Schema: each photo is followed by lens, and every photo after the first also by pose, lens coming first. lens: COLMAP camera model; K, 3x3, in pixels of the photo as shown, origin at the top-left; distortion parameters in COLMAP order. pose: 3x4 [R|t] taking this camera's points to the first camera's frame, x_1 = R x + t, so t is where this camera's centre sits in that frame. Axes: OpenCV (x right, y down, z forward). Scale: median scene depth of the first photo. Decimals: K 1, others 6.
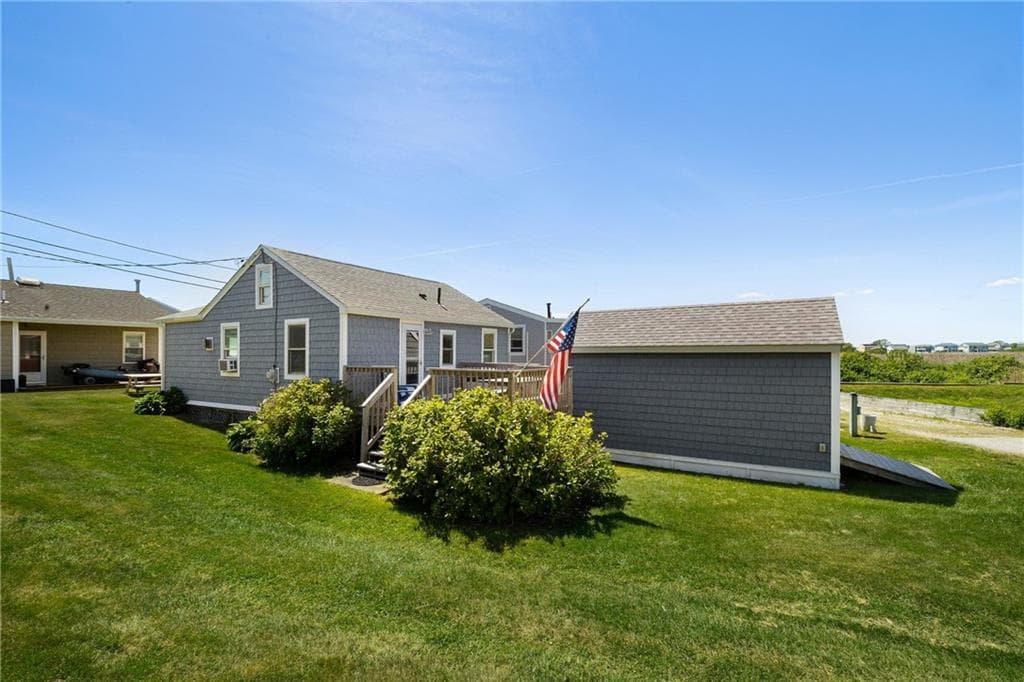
lens RADIAL K [[454.2, 0, 512.9], [0, 454.2, 361.3], [0, 0, 1]] dist [-0.020916, 0.000196]
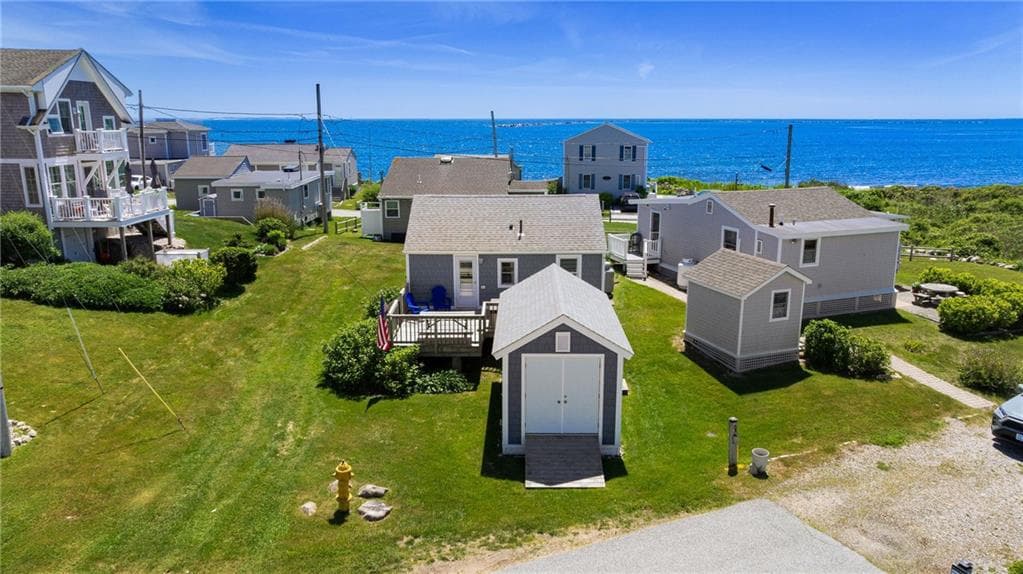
lens RADIAL K [[704.5, 0, 519.4], [0, 704.5, 287.9], [0, 0, 1]] dist [-0.018035, 0.008482]
pose [[0.495371, 0.212857, -0.842199, 1.574778], [-0.020881, 0.972152, 0.233419, -0.454271], [0.868431, -0.098043, 0.486020, 0.046316]]
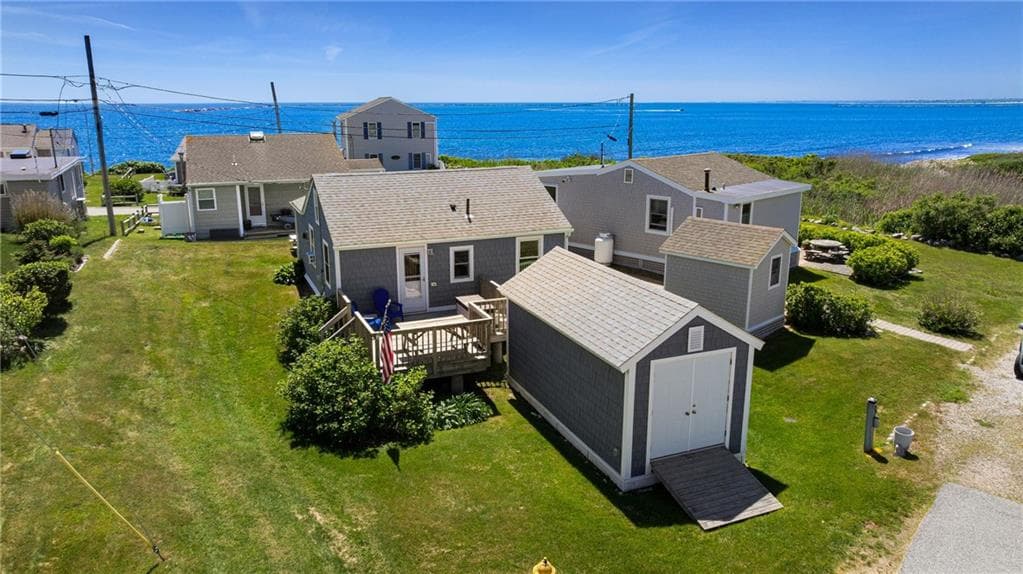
lens RADIAL K [[704.5, 0, 502.2], [0, 704.5, 283.1], [0, 0, 1]] dist [-0.018035, 0.008482]
pose [[0.797505, 0.159637, -0.581809, 0.897032], [-0.019948, 0.970808, 0.239027, -0.377635], [0.602983, -0.179019, 0.777408, -0.231521]]
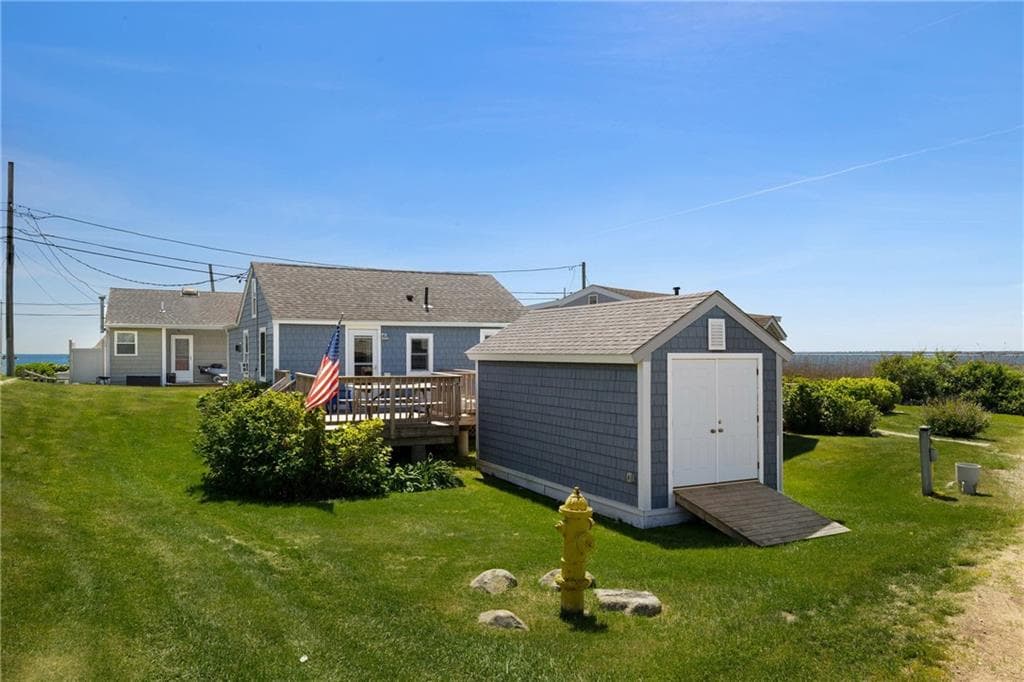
lens RADIAL K [[711.6, 0, 491.6], [0, 711.6, 360.0], [0, 0, 1]] dist [-0.000277, 0.003641]
pose [[0.839733, 0.012289, -0.542860, 0.774771], [-0.019246, 0.999789, -0.007140, -0.007287], [0.542658, 0.016443, 0.839793, -0.147793]]
